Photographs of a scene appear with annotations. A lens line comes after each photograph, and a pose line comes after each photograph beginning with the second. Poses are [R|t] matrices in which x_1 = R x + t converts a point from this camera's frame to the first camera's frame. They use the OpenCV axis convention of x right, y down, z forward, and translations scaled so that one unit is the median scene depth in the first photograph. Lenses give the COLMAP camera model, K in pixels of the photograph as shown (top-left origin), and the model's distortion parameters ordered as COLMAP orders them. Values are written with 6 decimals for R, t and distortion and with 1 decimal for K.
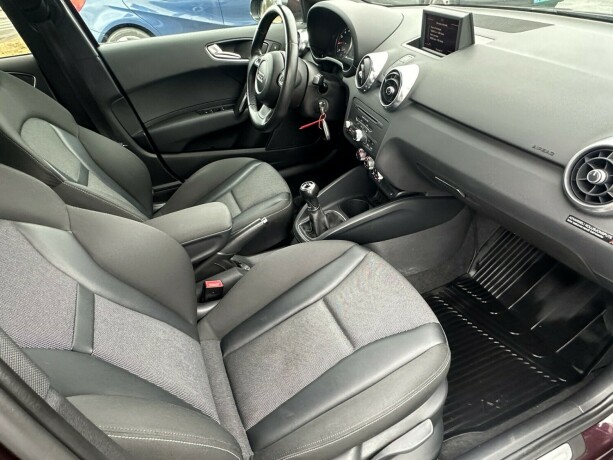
lens RADIAL K [[398.6, 0, 276.1], [0, 398.6, 231.4], [0, 0, 1]] dist [-0.003674, -0.001036]
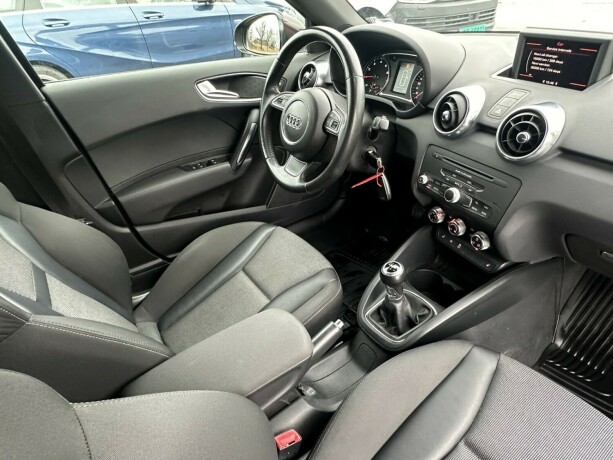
lens RADIAL K [[398.6, 0, 276.1], [0, 398.6, 231.4], [0, 0, 1]] dist [-0.003674, -0.001036]
pose [[0.975210, -0.093738, 0.200446, -0.207773], [0.108889, 0.991865, -0.065925, -0.123489], [-0.192636, 0.086117, 0.977484, 0.262482]]
